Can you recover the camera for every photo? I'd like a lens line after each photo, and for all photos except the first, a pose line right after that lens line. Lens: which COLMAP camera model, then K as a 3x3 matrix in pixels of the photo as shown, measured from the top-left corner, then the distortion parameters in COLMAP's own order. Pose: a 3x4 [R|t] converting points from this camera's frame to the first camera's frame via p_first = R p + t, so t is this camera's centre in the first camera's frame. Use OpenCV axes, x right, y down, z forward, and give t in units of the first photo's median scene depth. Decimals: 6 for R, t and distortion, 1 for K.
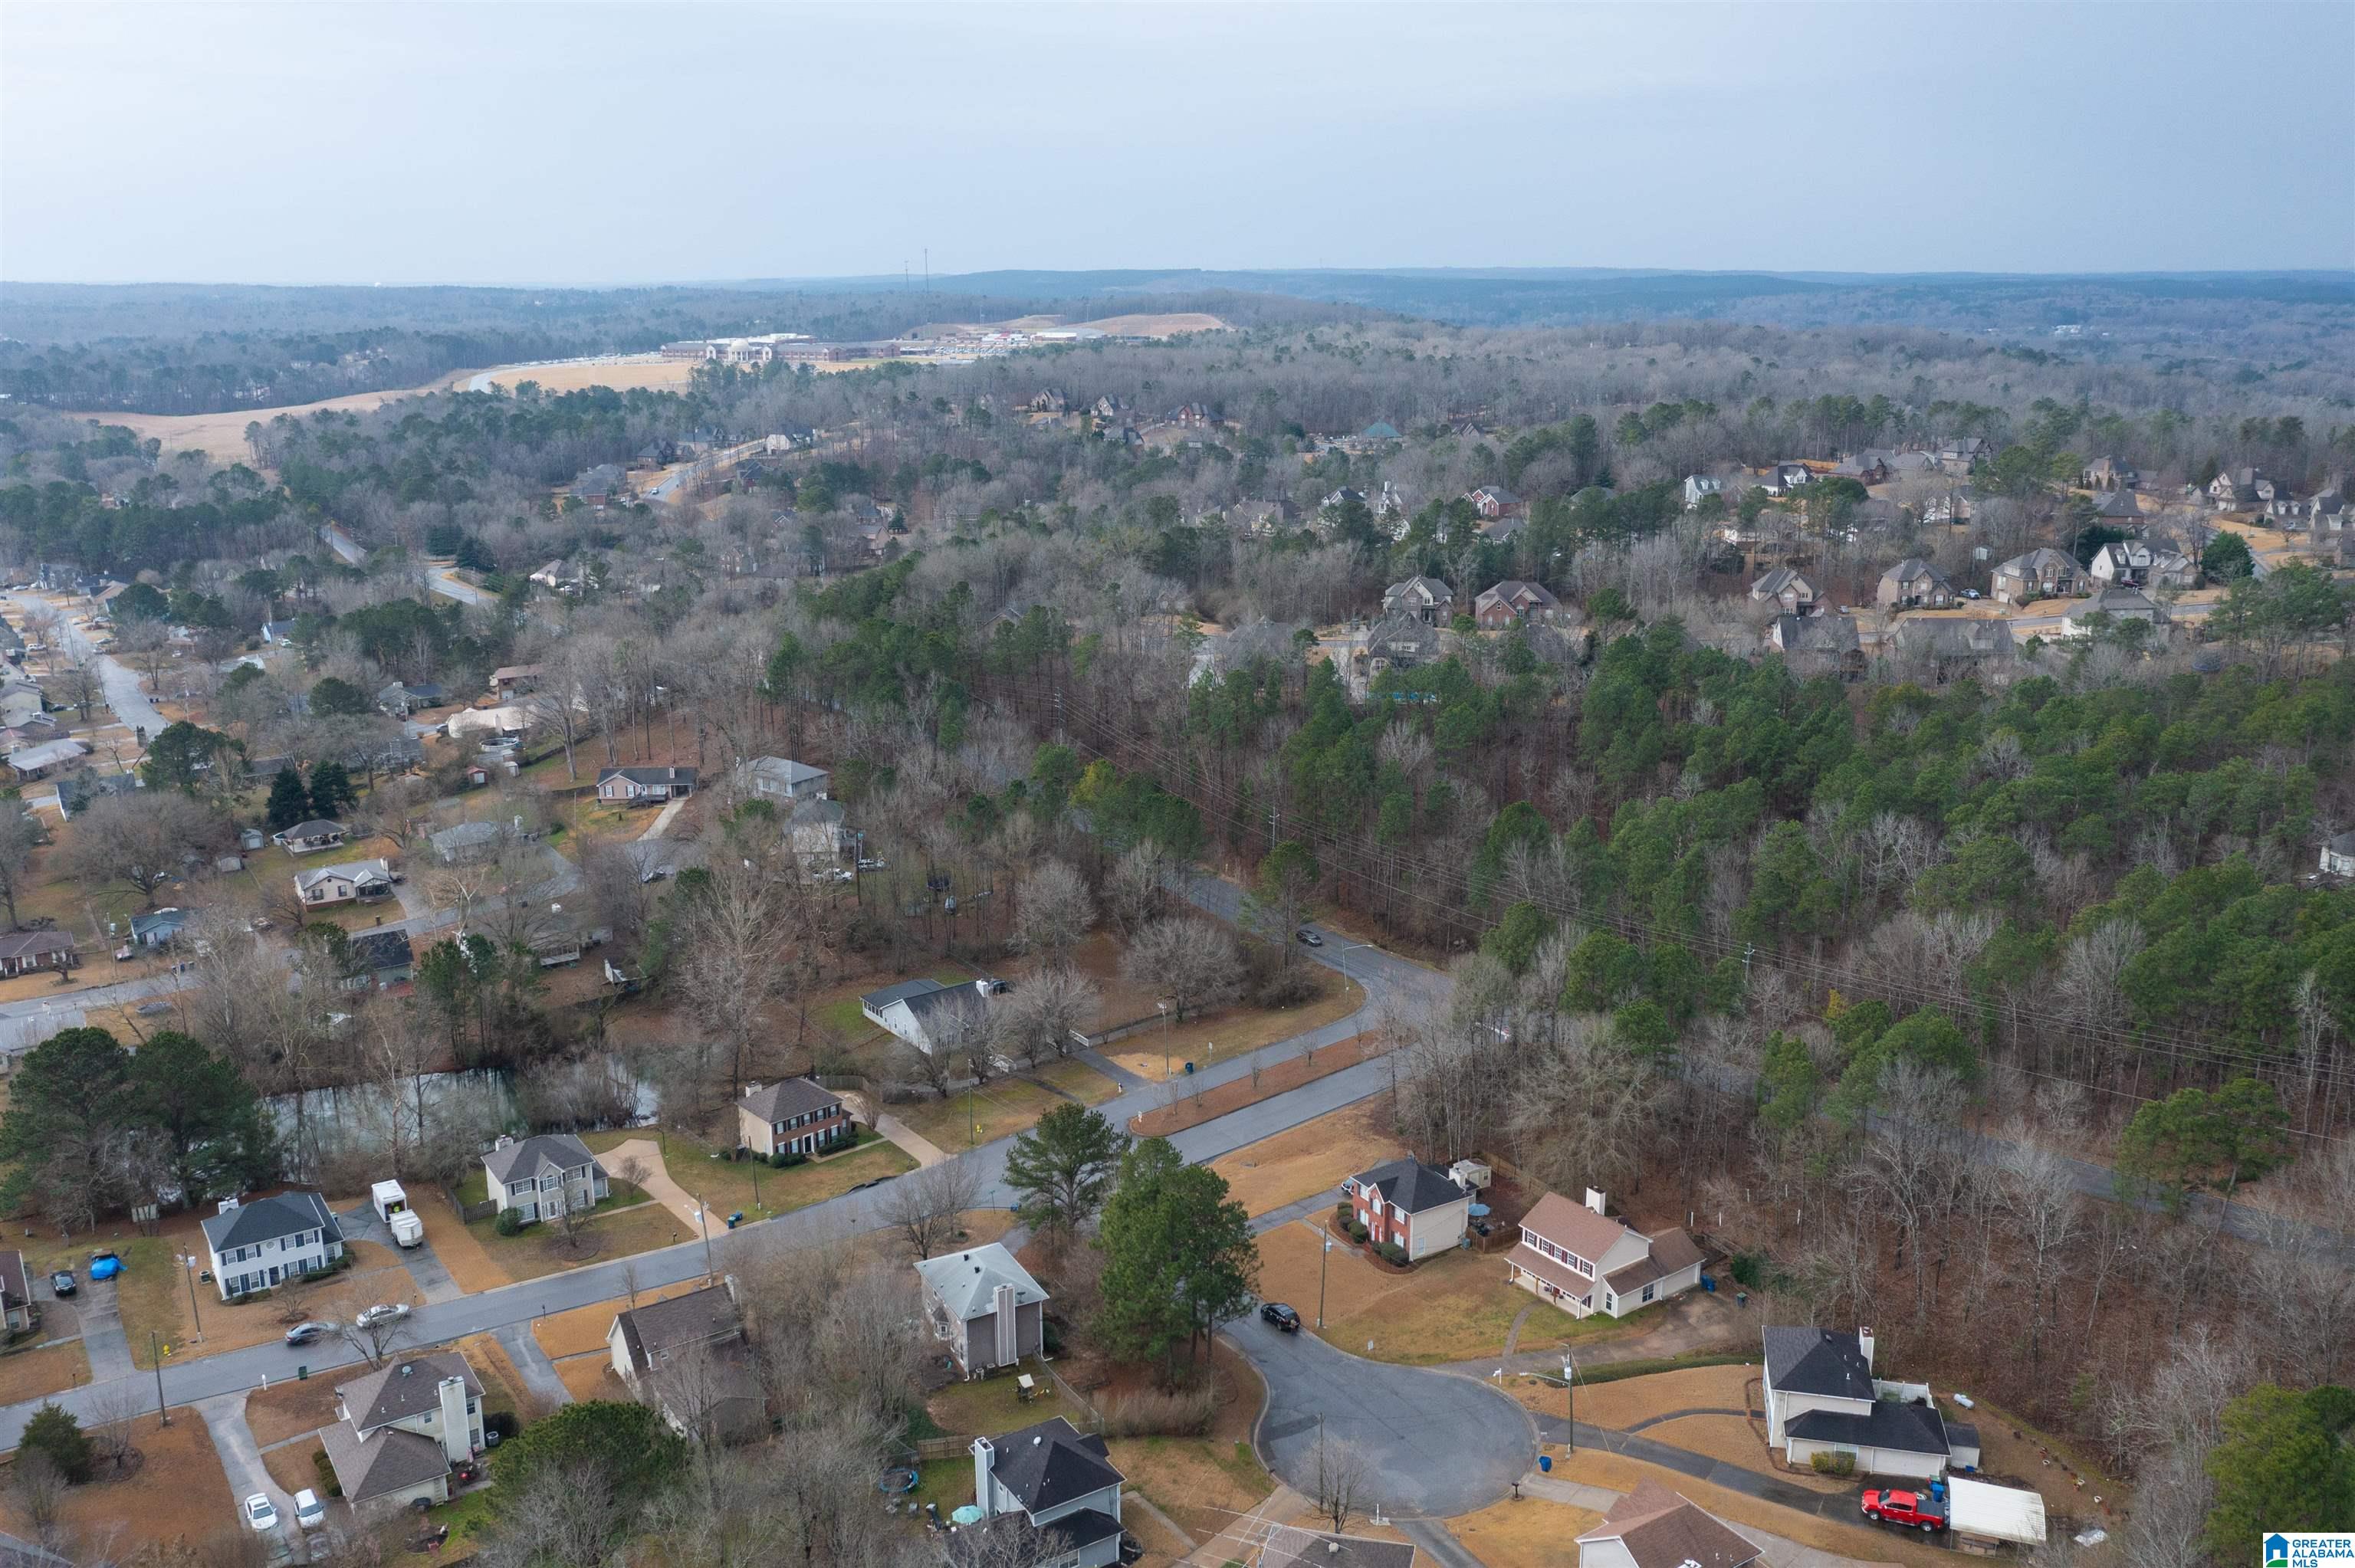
lens RADIAL K [[1932.0, 0, 1185.0], [0, 1932.0, 815.0], [0, 0, 1]] dist [0.010951, 0.011385]
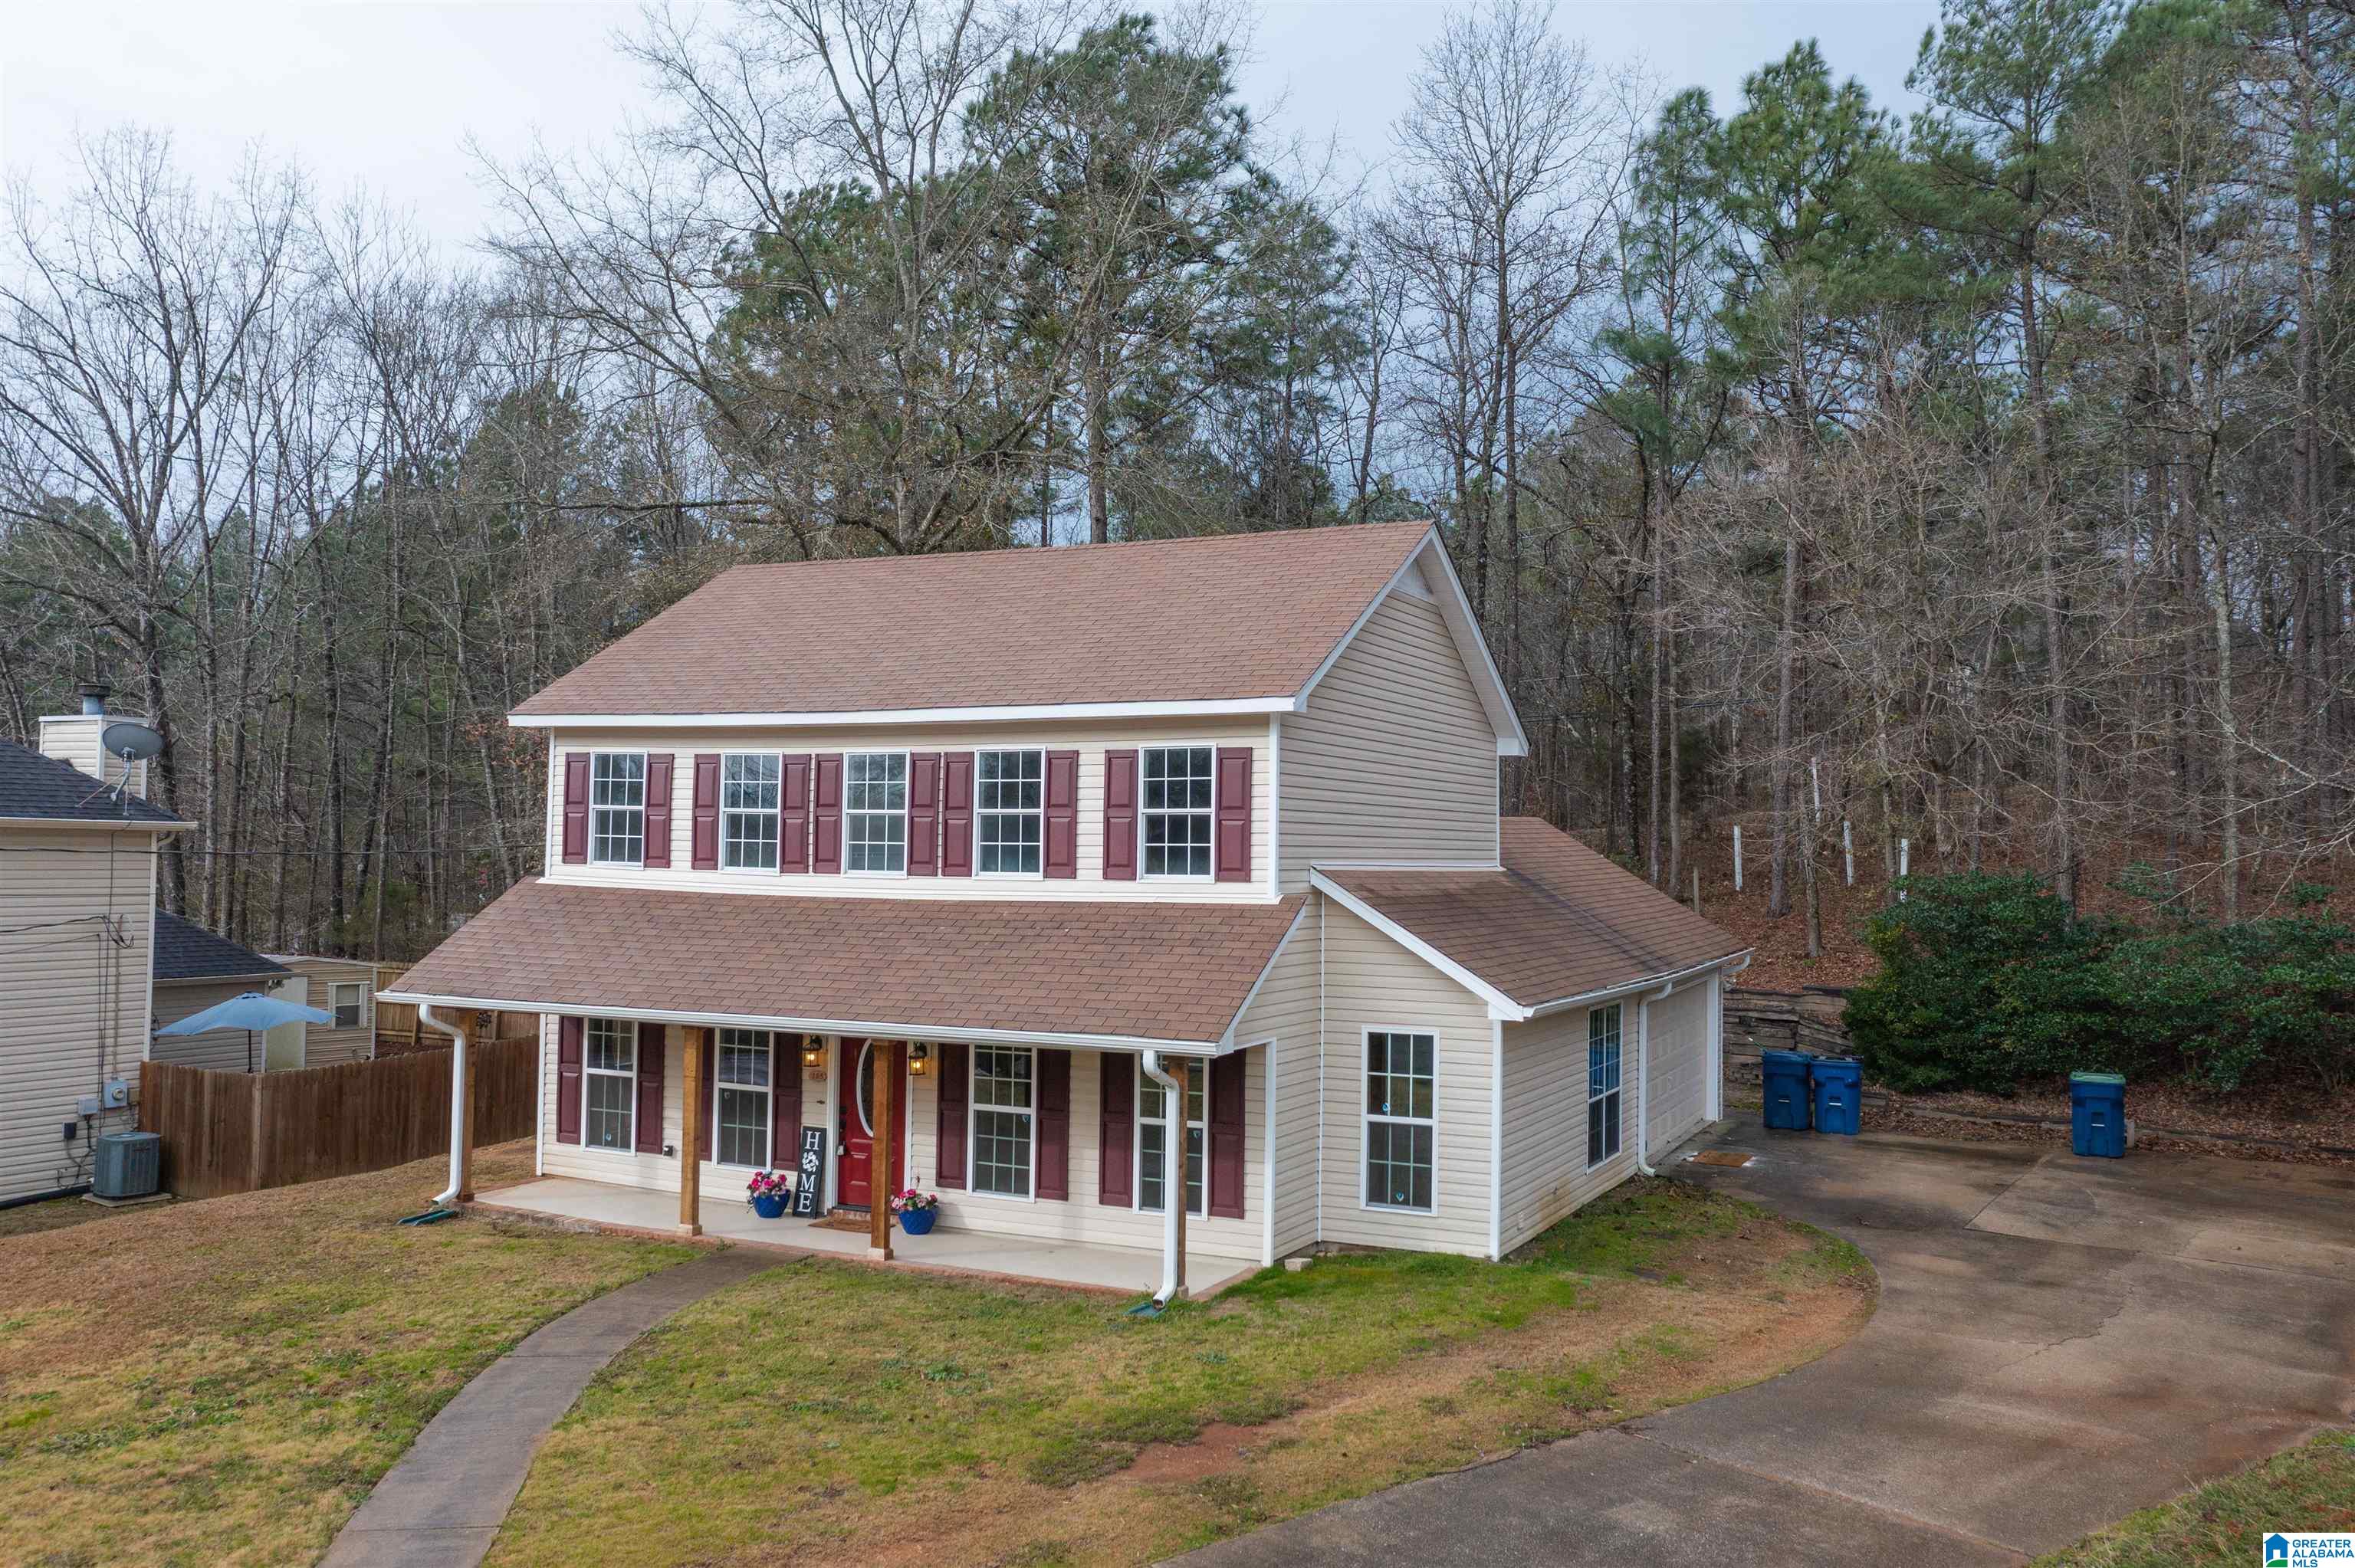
lens RADIAL K [[1932.0, 0, 1185.0], [0, 1932.0, 815.0], [0, 0, 1]] dist [0.010951, 0.011385]
pose [[0.881428, 0.022691, 0.471774, 0.152858], [0.106780, 0.963411, -0.245838, 0.250810], [-0.460091, 0.267065, 0.846754, 0.878785]]
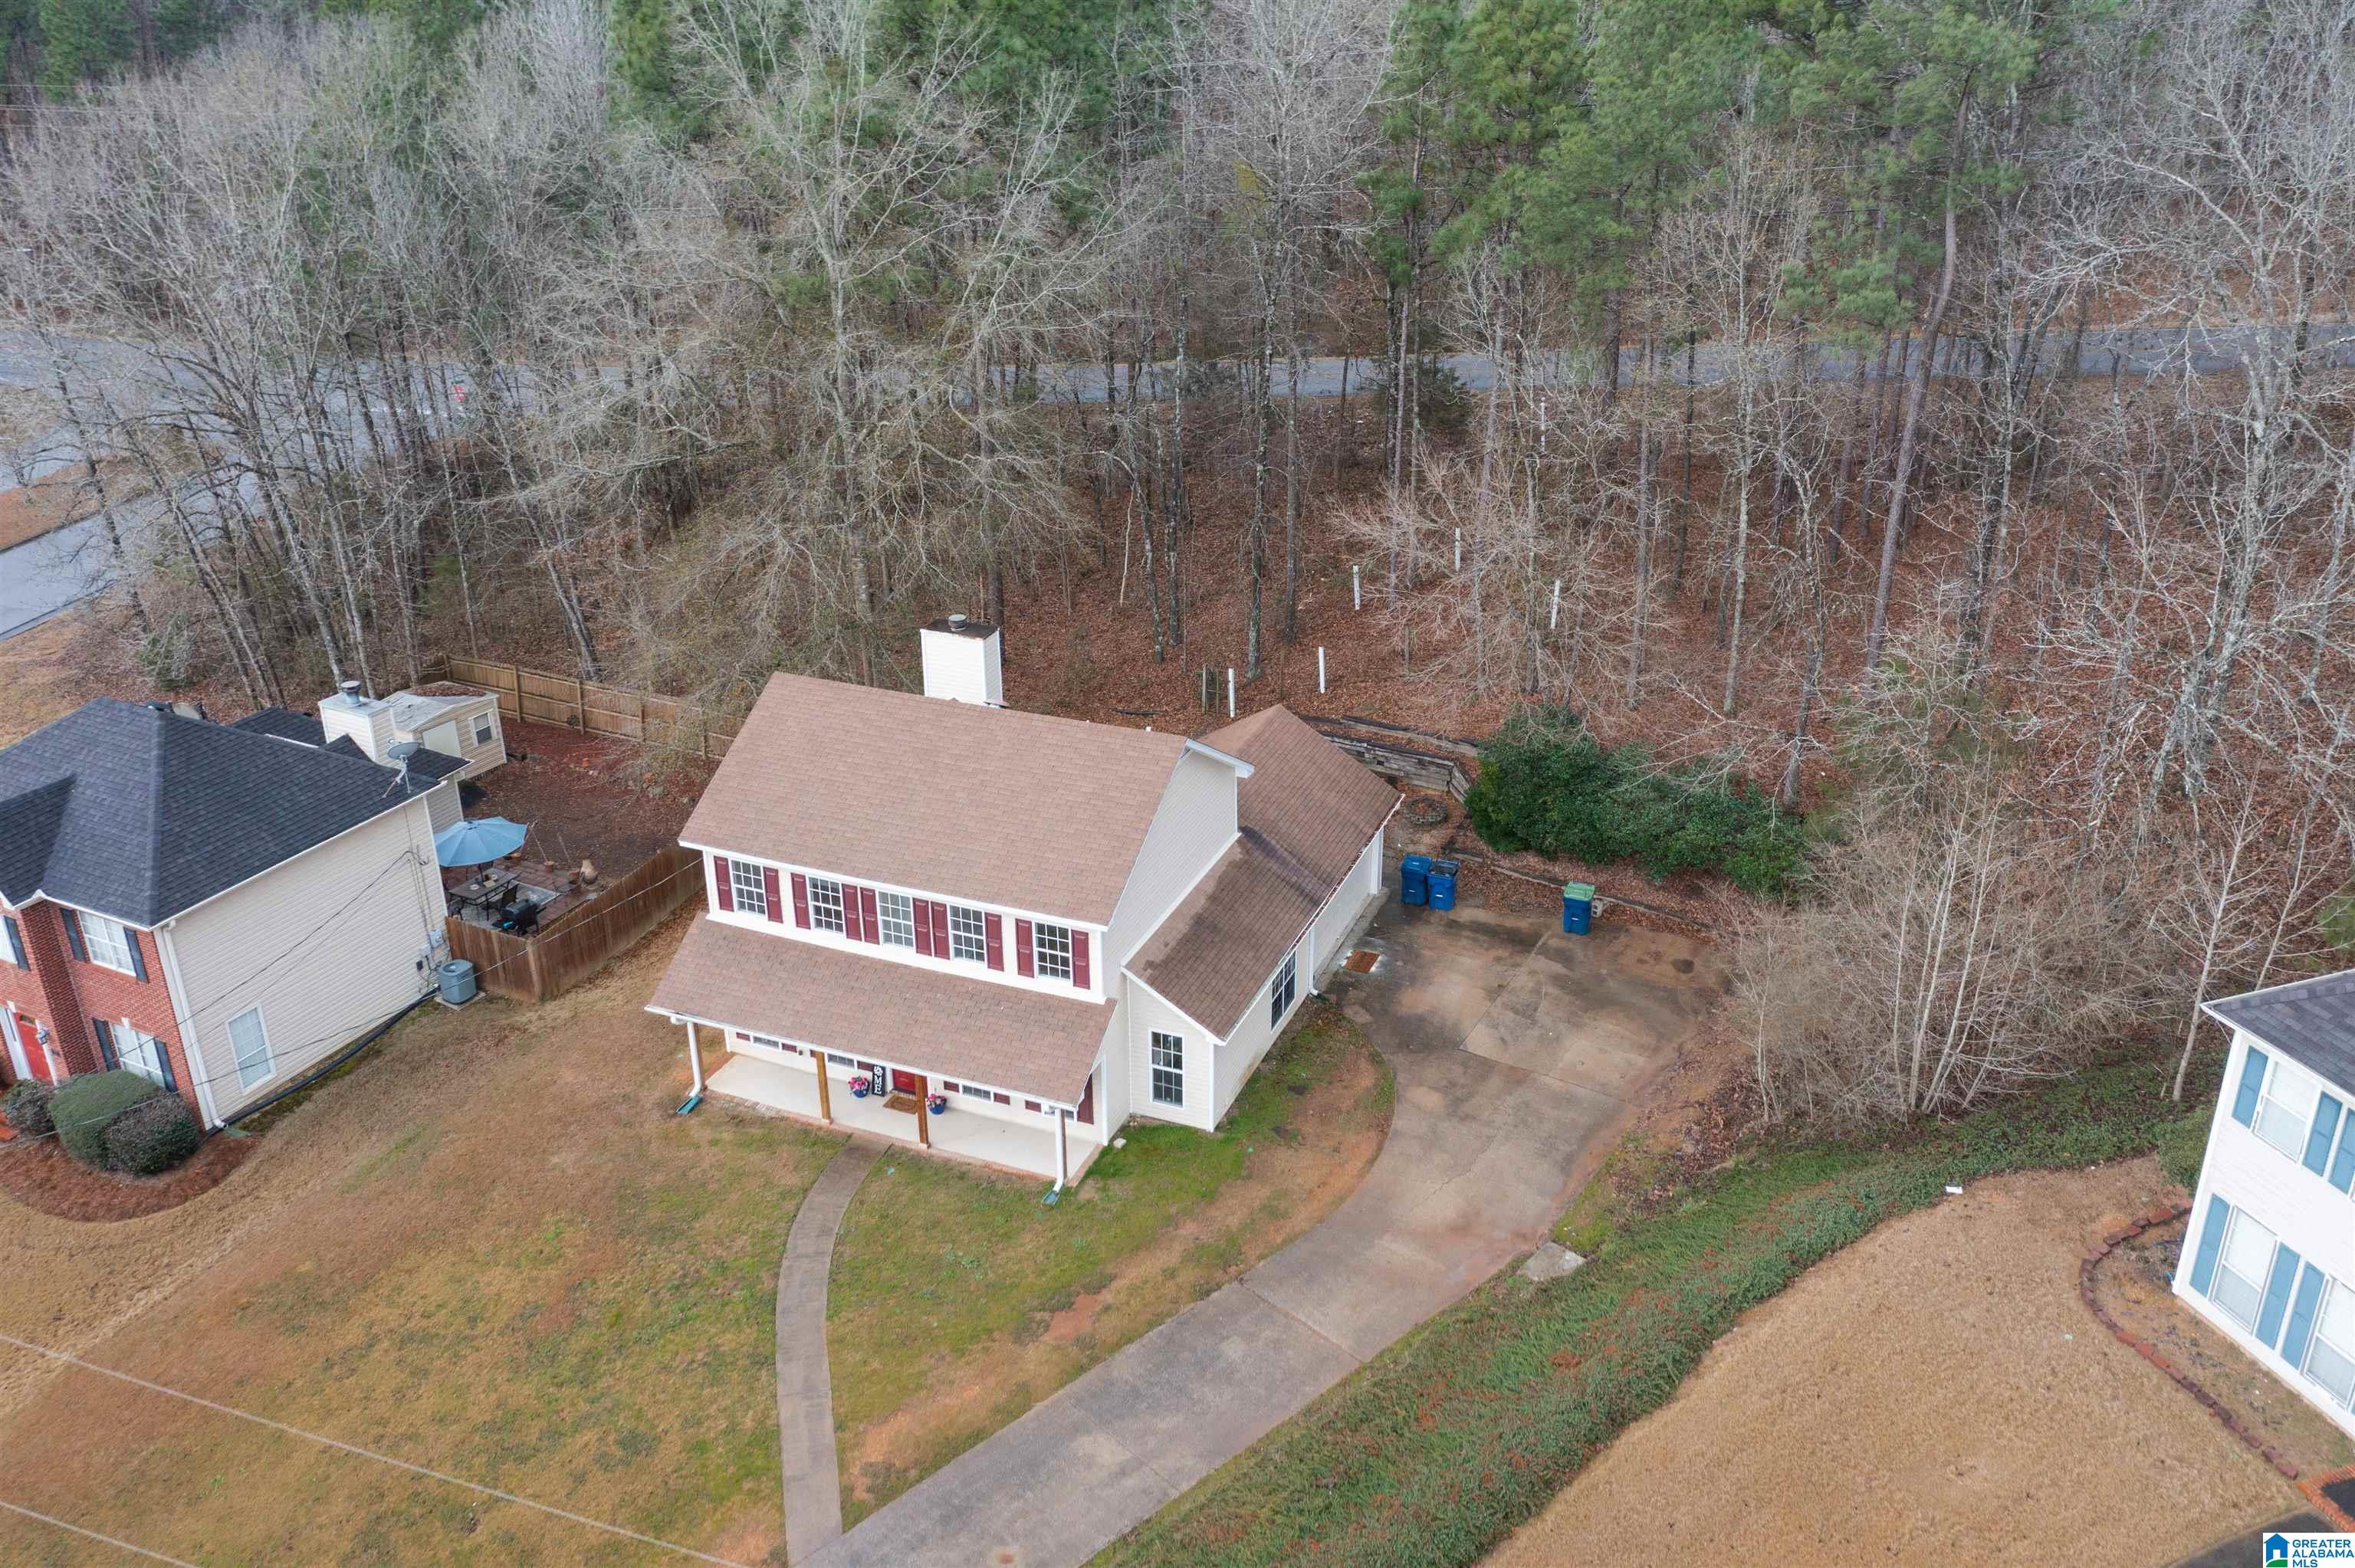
lens RADIAL K [[1932.0, 0, 1185.0], [0, 1932.0, 815.0], [0, 0, 1]] dist [0.010951, 0.011385]
pose [[0.852708, -0.230201, 0.468932, 0.119727], [0.143143, 0.966276, 0.214058, 0.170287], [-0.502394, -0.115404, 0.856903, 0.784366]]
